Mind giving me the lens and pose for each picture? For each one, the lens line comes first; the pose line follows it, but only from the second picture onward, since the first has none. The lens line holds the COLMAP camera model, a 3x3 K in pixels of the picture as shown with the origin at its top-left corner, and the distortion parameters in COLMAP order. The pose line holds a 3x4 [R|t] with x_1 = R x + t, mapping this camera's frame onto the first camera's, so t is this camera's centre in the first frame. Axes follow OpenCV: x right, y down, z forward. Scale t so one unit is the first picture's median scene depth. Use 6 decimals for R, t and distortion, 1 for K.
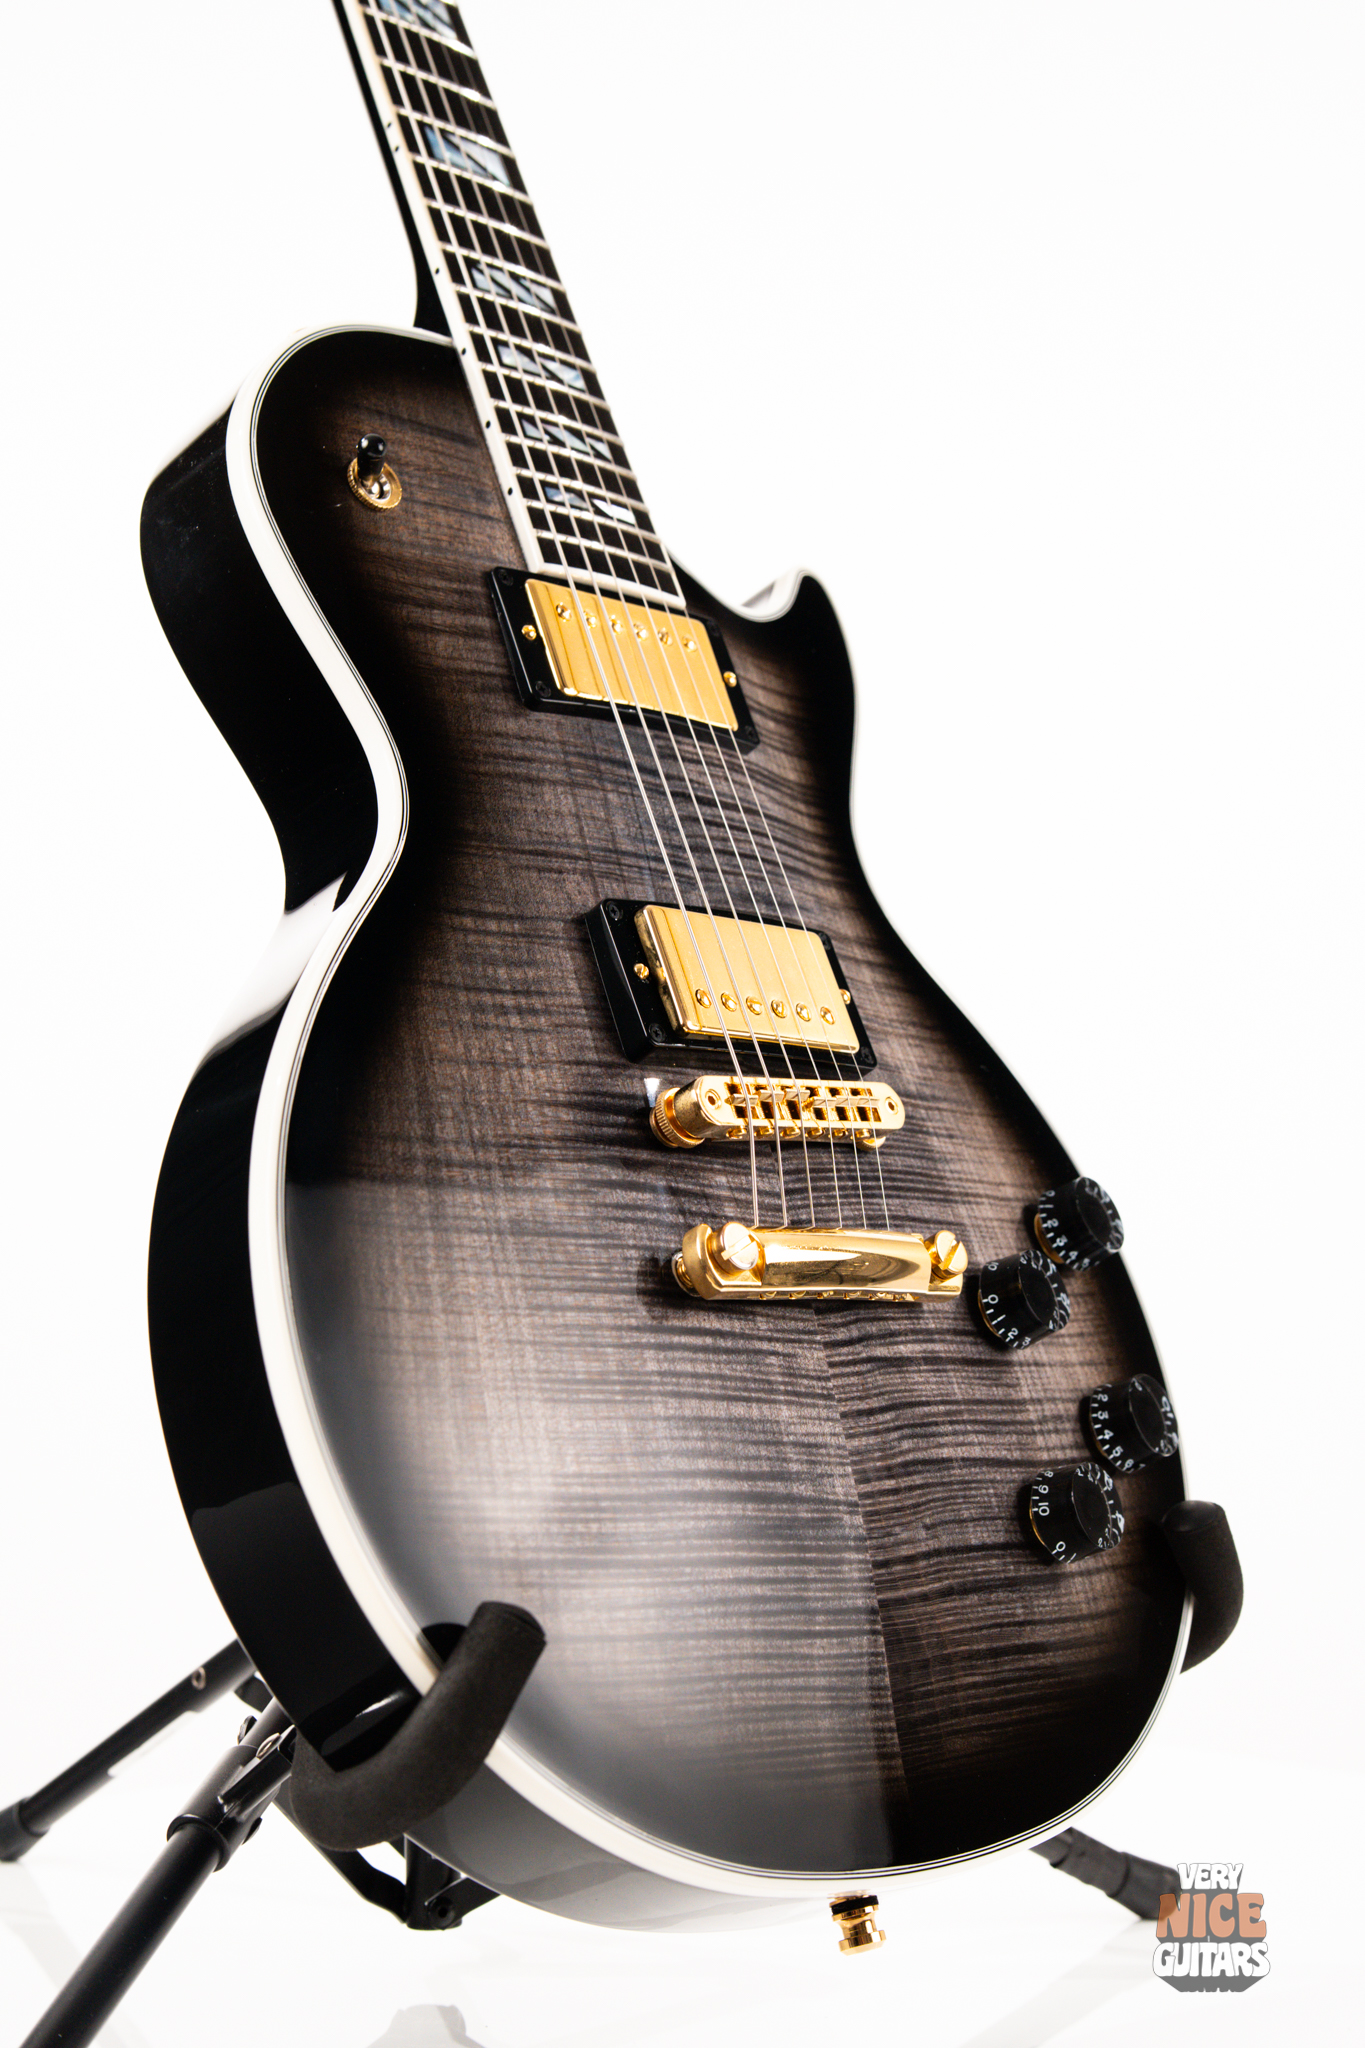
lens RADIAL K [[2911.3, 0, 674.1], [0, 2911.3, 1026.6], [0, 0, 1]] dist [0.092408, -0.290415]
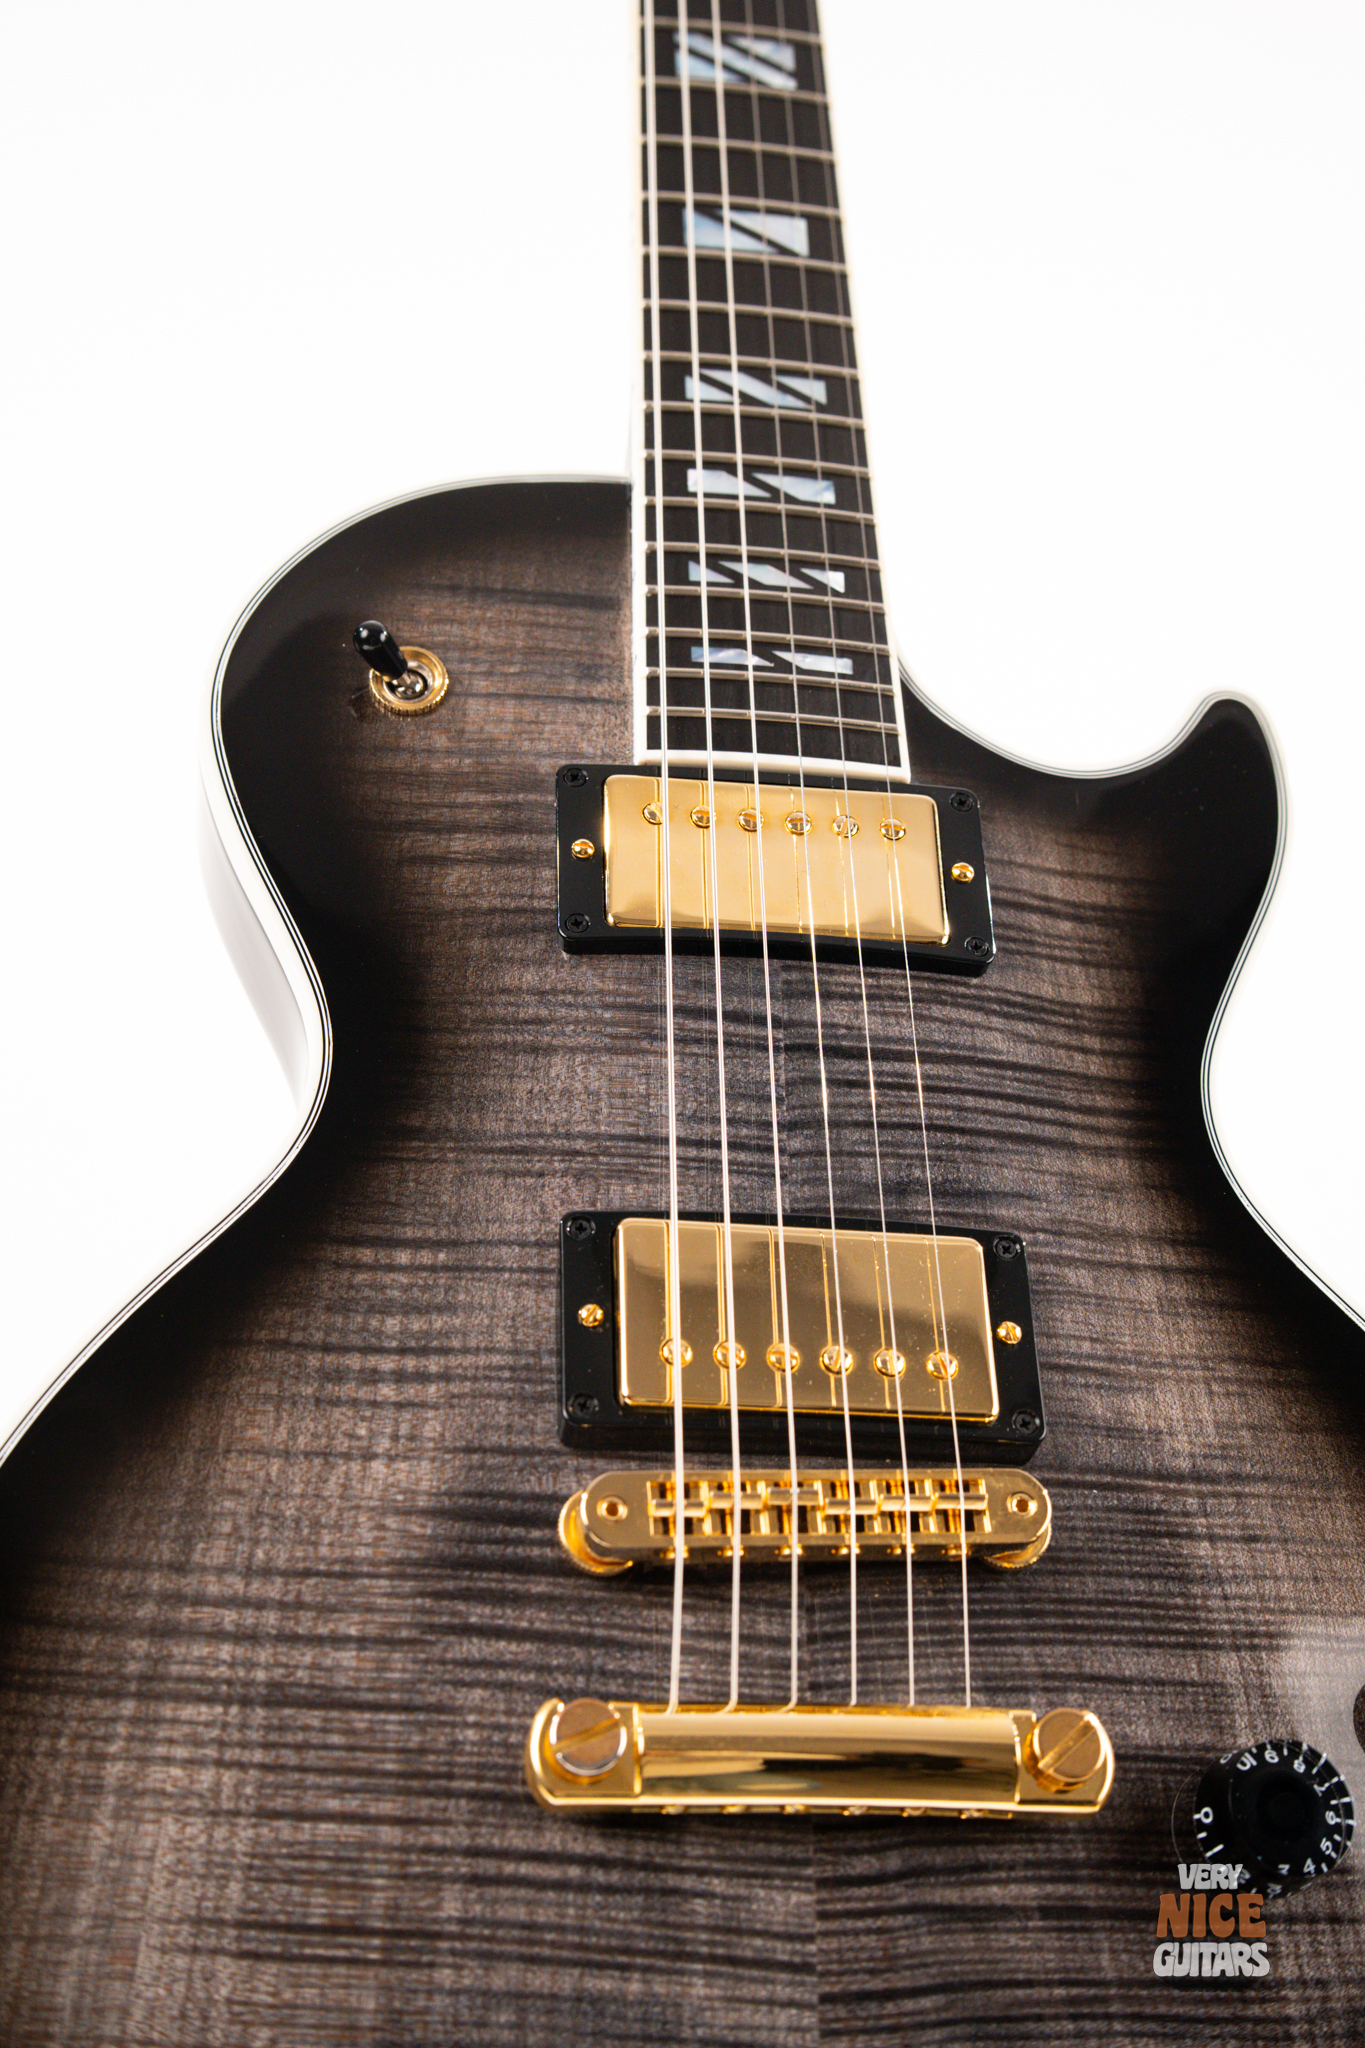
lens RADIAL K [[2869.0, 0, 678.6], [0, 2869.0, 1020.3], [0, 0, 1]] dist [0.082239, -0.255337]
pose [[0.800140, -0.063021, -0.596494, 0.436466], [0.030238, 0.997439, -0.064819, -0.045559], [0.599051, 0.033828, 0.799996, 0.456894]]
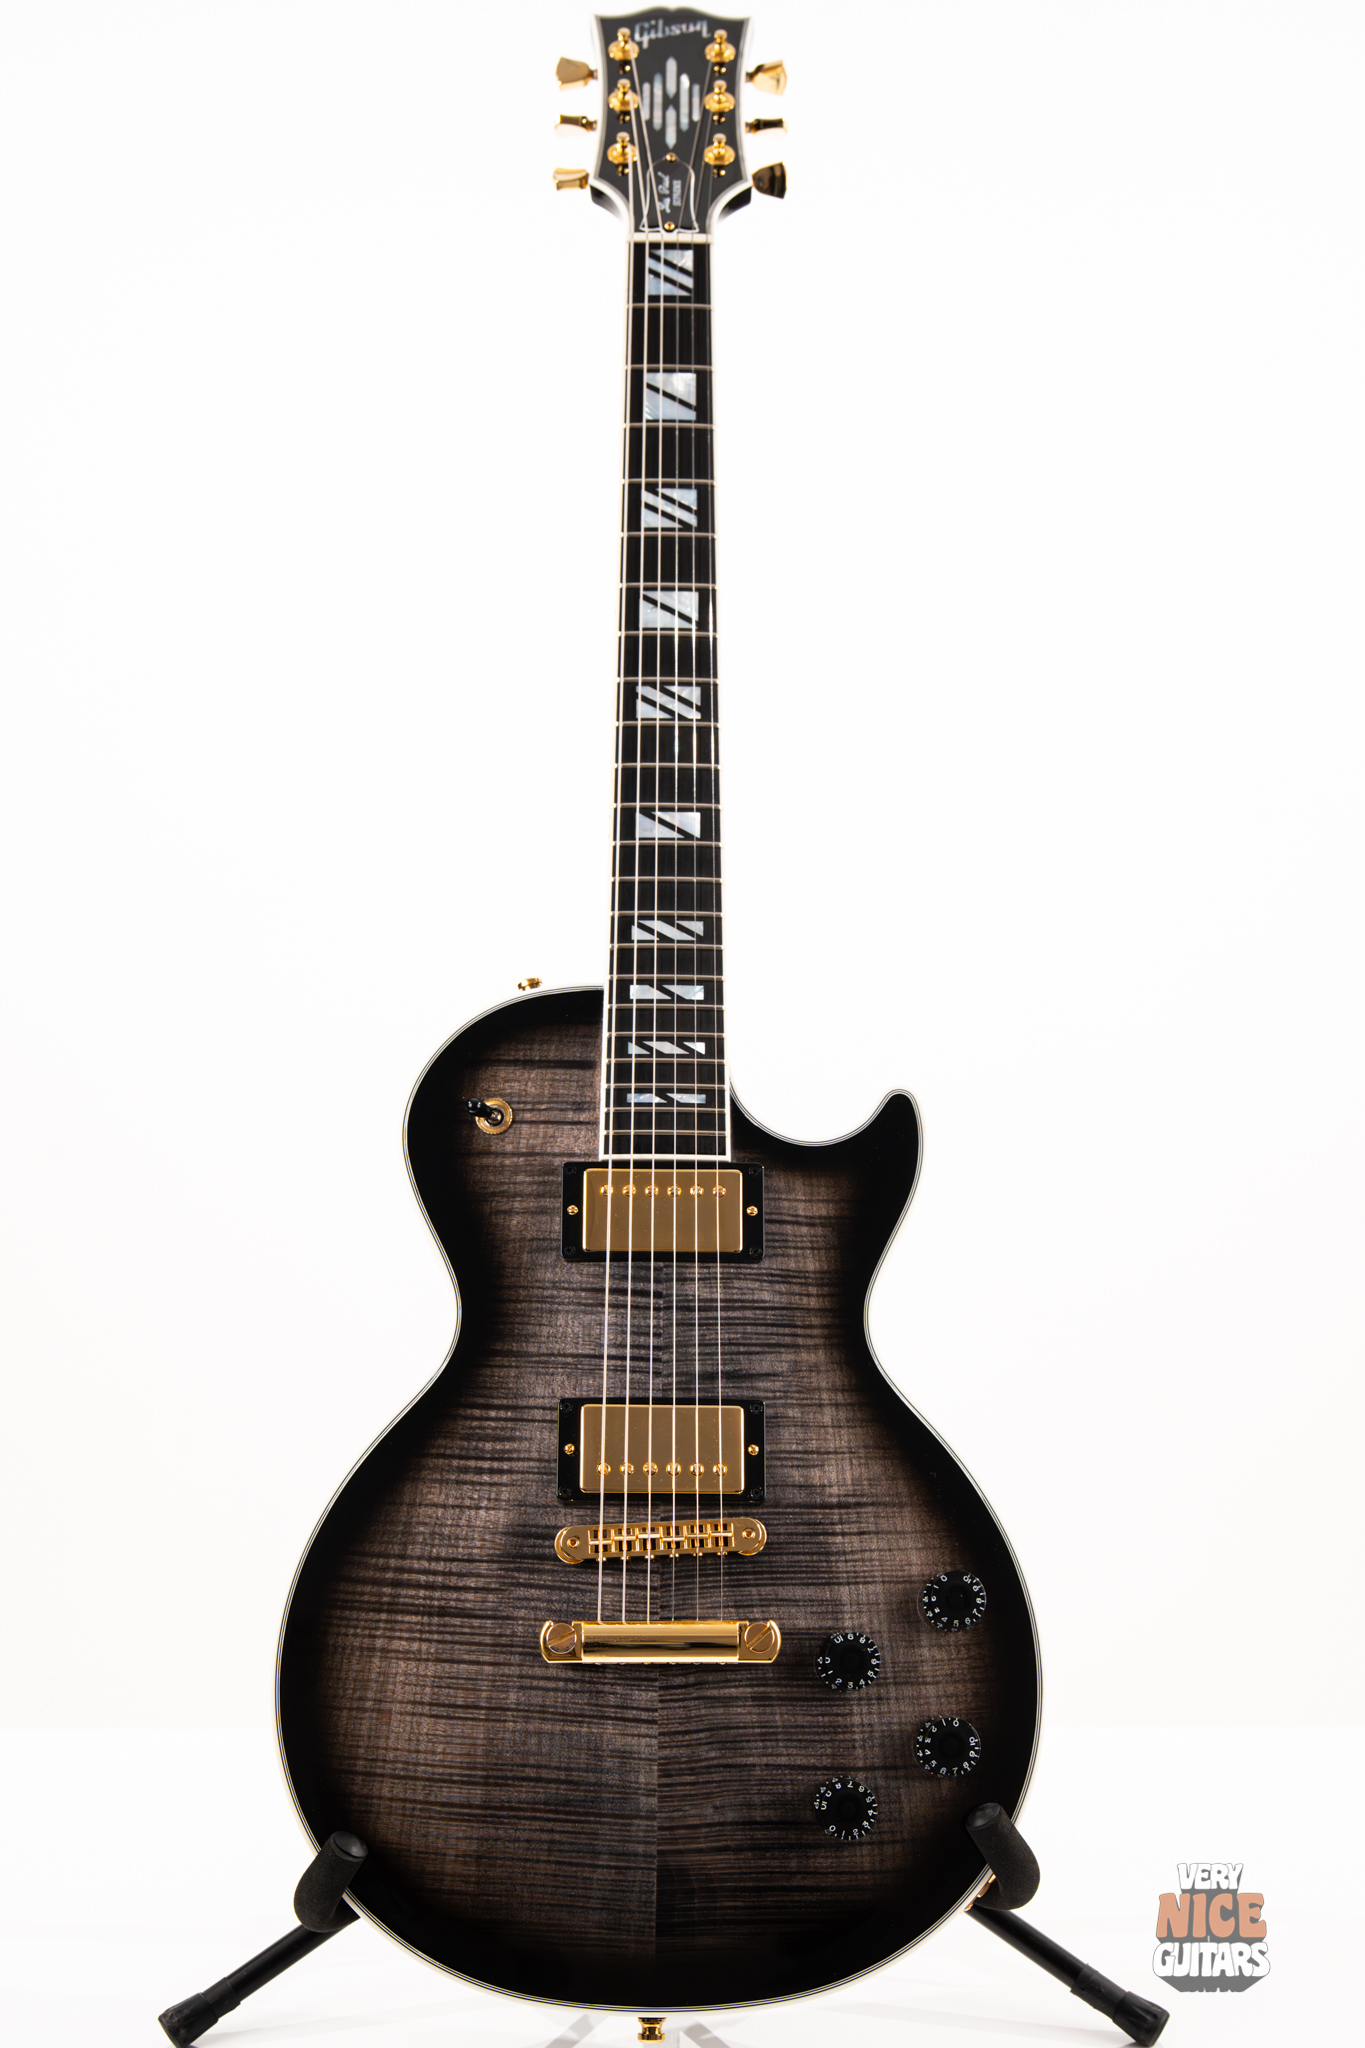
lens RADIAL K [[2998.3, 0, 689.5], [0, 2998.3, 1016.0], [0, 0, 1]] dist [0.077177, -0.069485]
pose [[0.717175, 0.080475, -0.692231, 1.227836], [0.063385, 0.981661, 0.179791, -0.576425], [0.694004, -0.172819, 0.698922, -0.111696]]
